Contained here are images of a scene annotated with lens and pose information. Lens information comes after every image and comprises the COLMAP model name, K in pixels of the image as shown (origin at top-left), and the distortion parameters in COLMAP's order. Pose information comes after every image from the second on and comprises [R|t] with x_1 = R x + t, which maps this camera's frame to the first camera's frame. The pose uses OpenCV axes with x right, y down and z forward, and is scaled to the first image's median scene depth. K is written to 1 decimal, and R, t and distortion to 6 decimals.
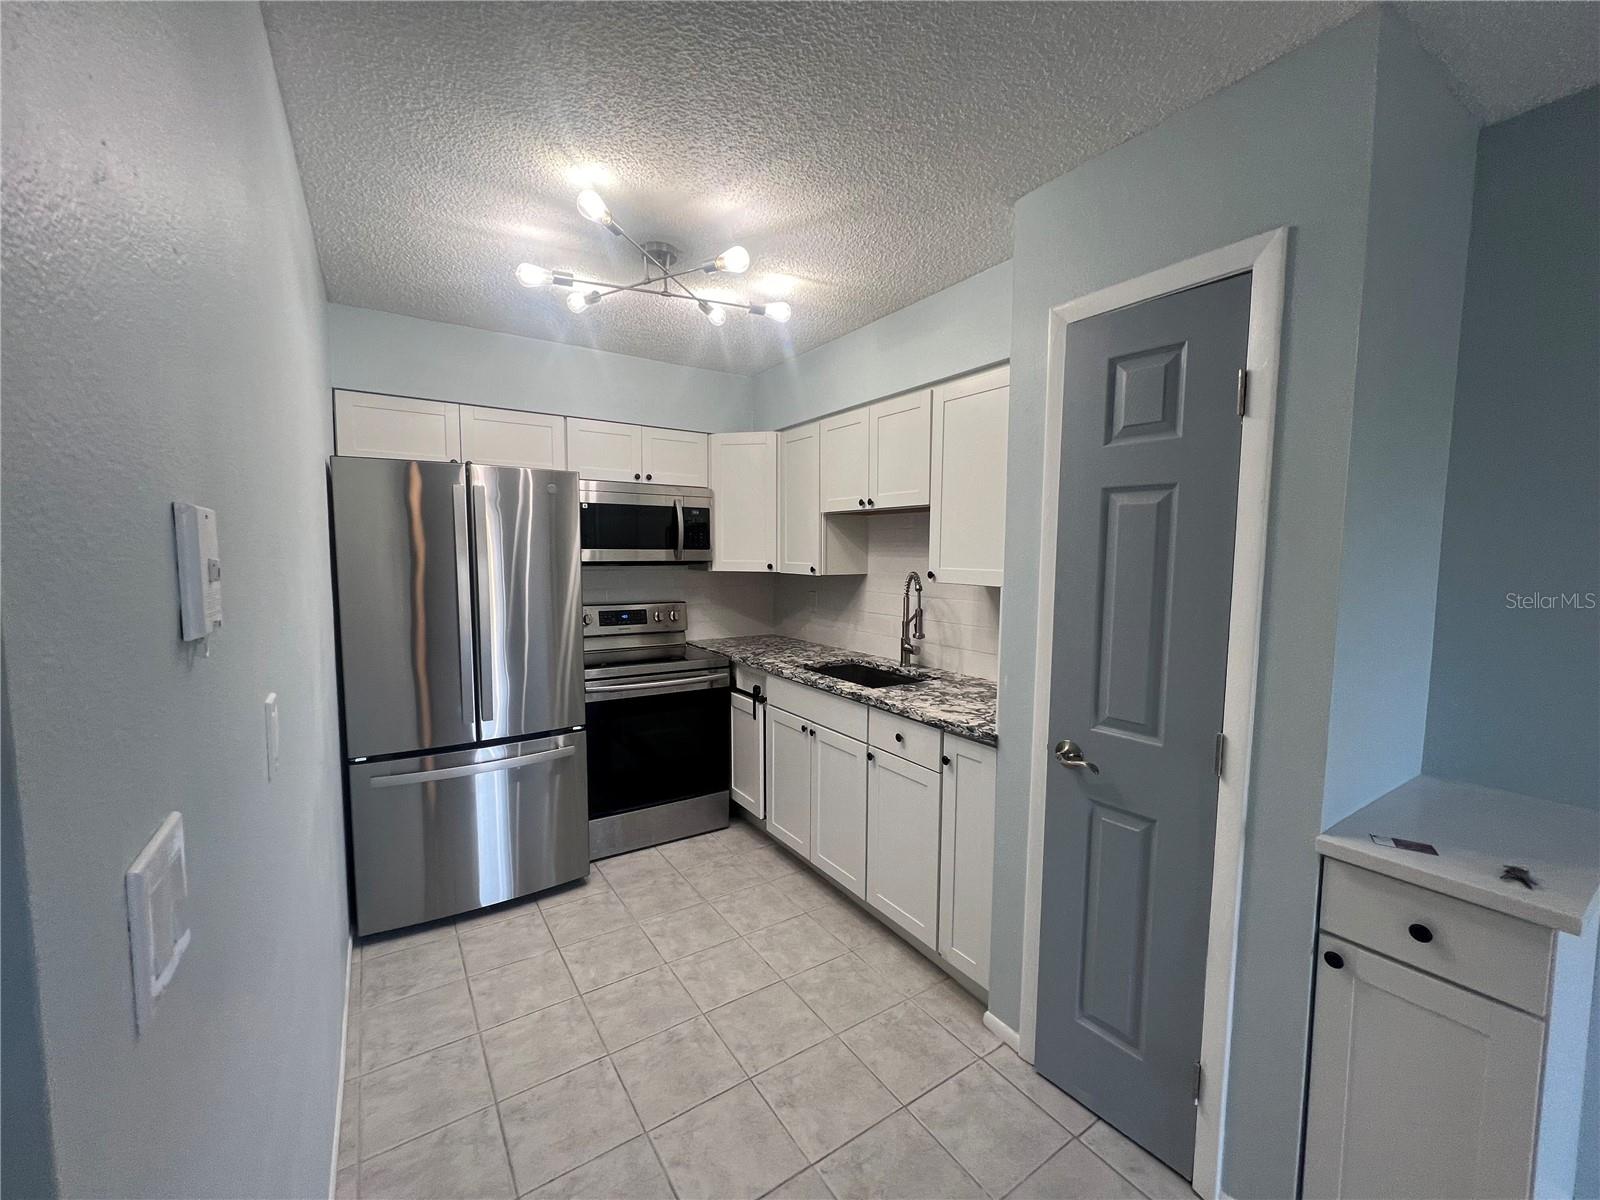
lens RADIAL K [[639.2, 0, 804.2], [0, 639.2, 600.8], [0, 0, 1]] dist [0.001205, -0.000091]
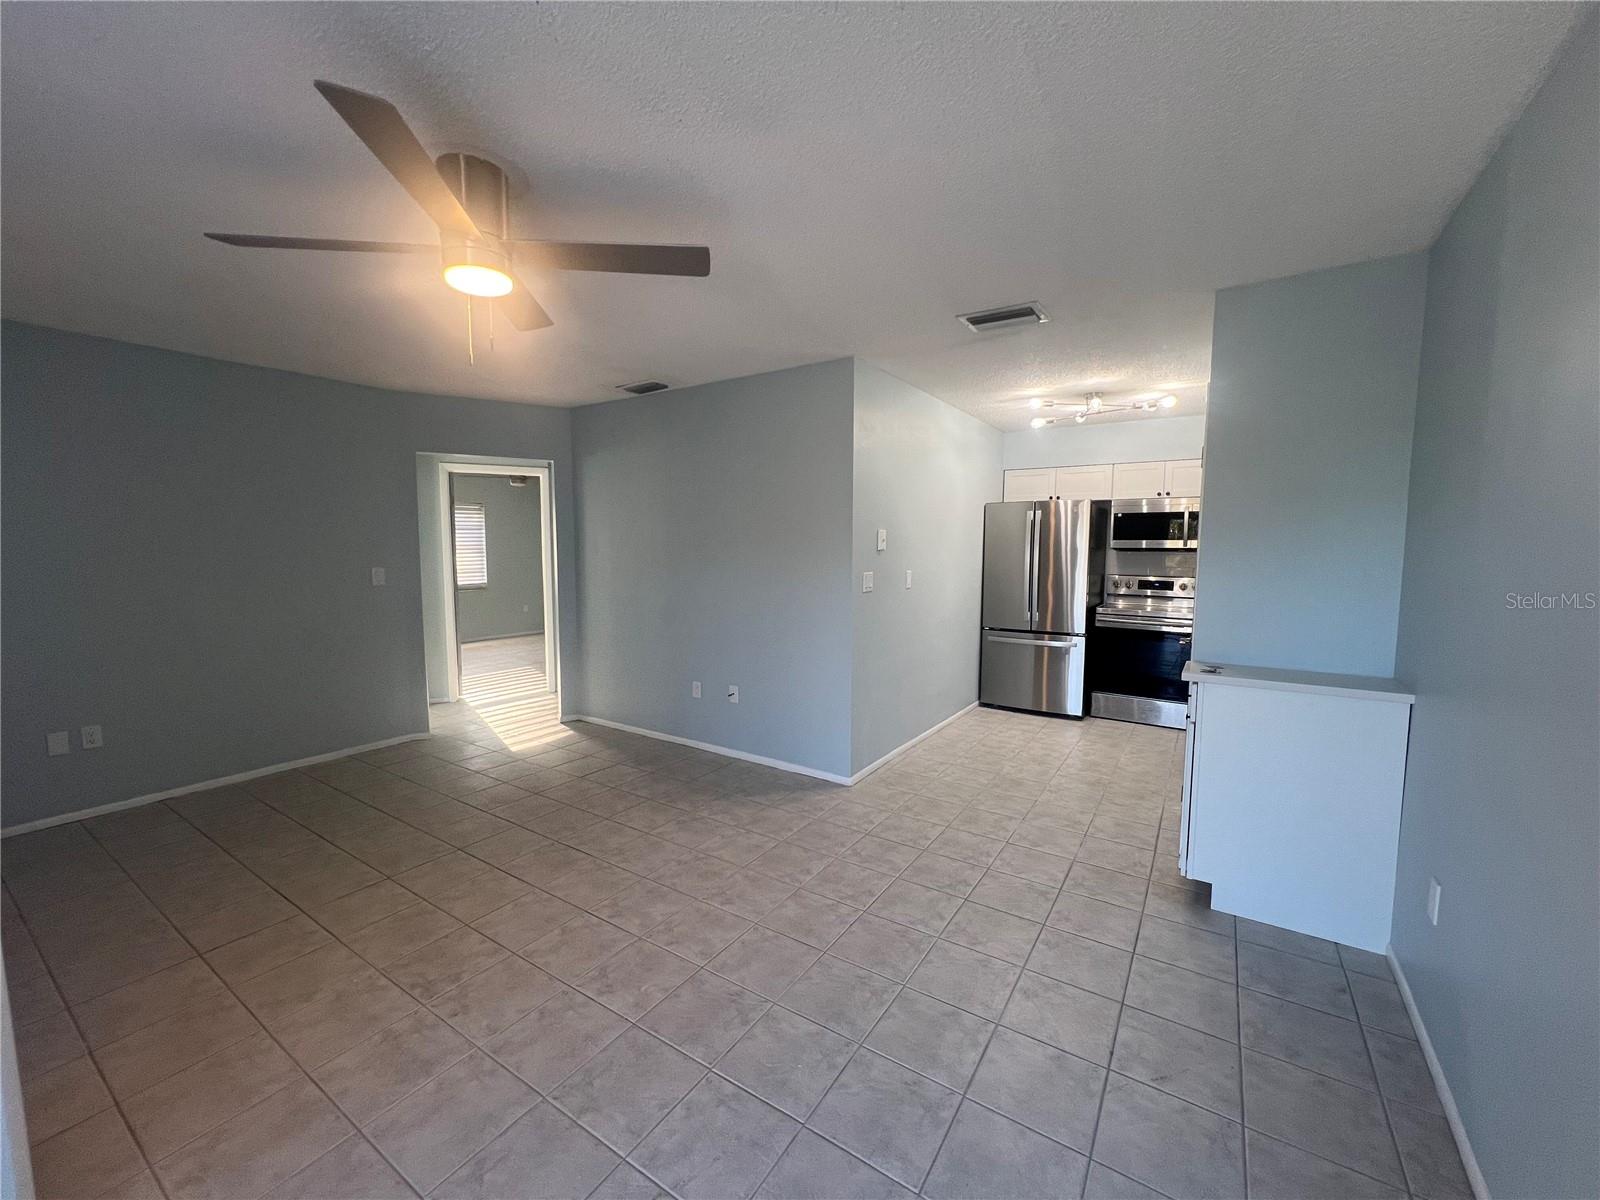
lens RADIAL K [[639.2, 0, 804.2], [0, 639.2, 600.8], [0, 0, 1]] dist [0.001205, -0.000091]
pose [[0.387188, 0.068438, -0.919457, 1.014020], [-0.077364, 0.996136, 0.041567, 0.081235], [0.918749, 0.055039, 0.390987, -0.470476]]
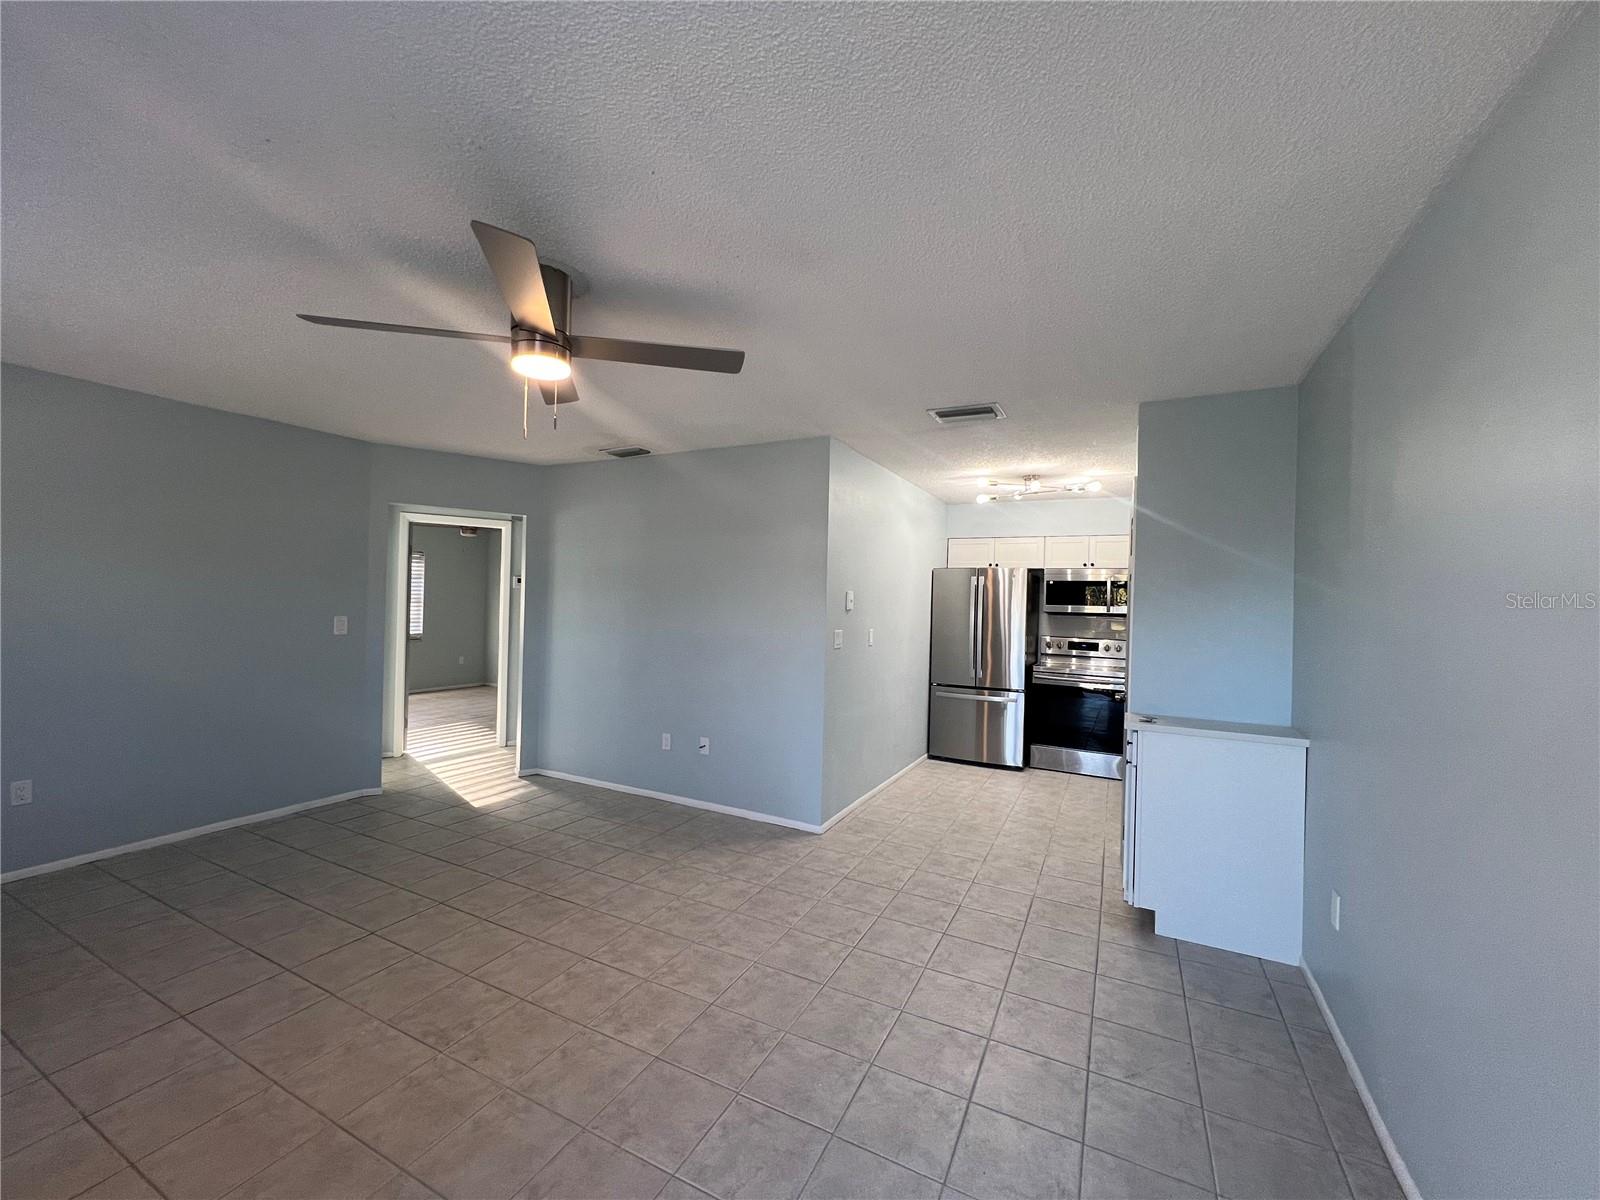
lens RADIAL K [[639.2, 0, 804.2], [0, 639.2, 600.8], [0, 0, 1]] dist [0.001205, -0.000091]
pose [[0.488243, -0.002520, -0.872704, 1.054007], [-0.094296, 0.993989, -0.055625, 0.088566], [0.867598, 0.109451, 0.485071, -0.602792]]
